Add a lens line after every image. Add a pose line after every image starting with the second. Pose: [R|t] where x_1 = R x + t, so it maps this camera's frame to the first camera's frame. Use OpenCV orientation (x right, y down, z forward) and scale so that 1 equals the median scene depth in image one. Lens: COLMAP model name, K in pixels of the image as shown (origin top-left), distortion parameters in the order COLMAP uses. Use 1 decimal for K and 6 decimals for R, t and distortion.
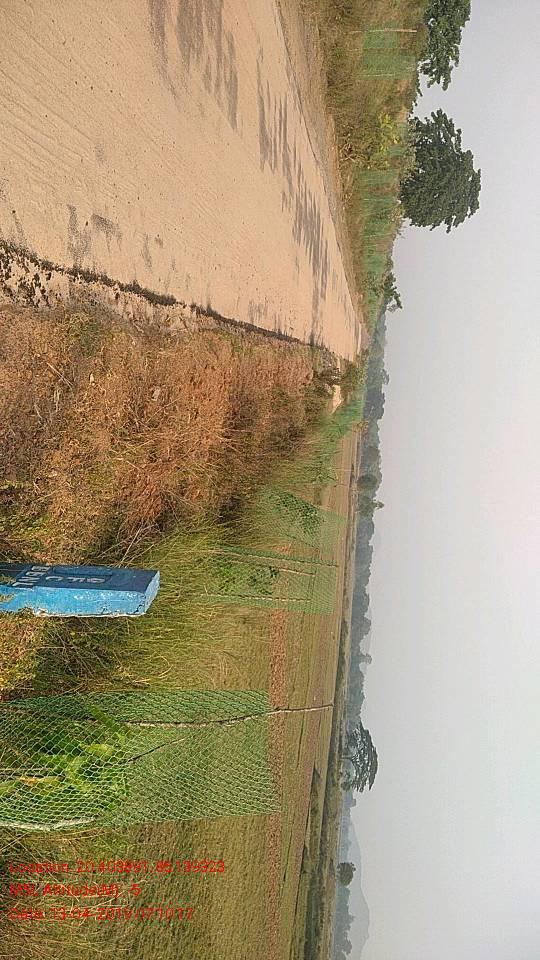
lens RADIAL K [[737.7, 0, 264.4], [0, 737.7, 482.2], [0, 0, 1]] dist [0.056976, -0.129405]
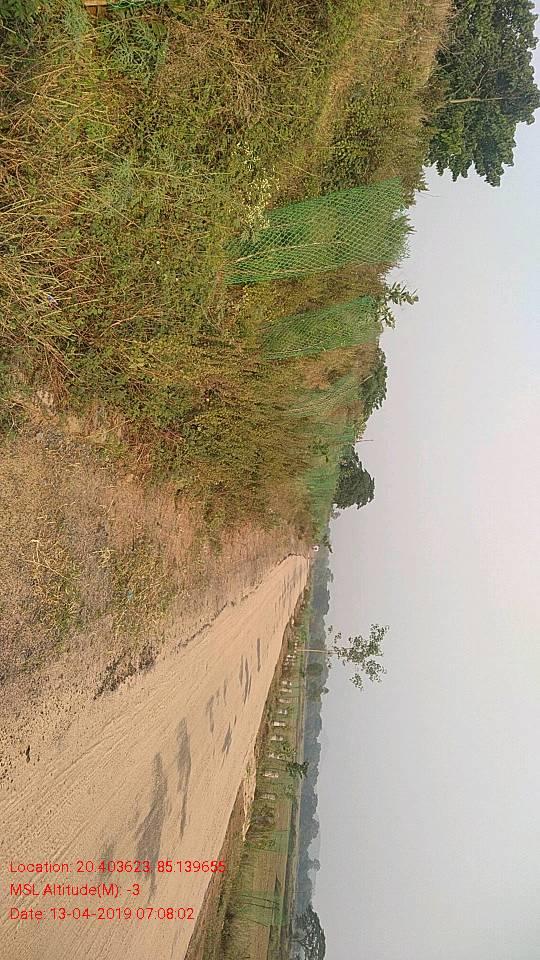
lens RADIAL K [[737.7, 0, 264.4], [0, 737.7, 482.2], [0, 0, 1]] dist [0.056976, -0.129405]
pose [[0.997284, 0.029007, 0.067693, -0.023584], [-0.010619, 0.966198, -0.257582, 0.013844], [-0.072876, 0.256164, 0.963882, -0.170449]]
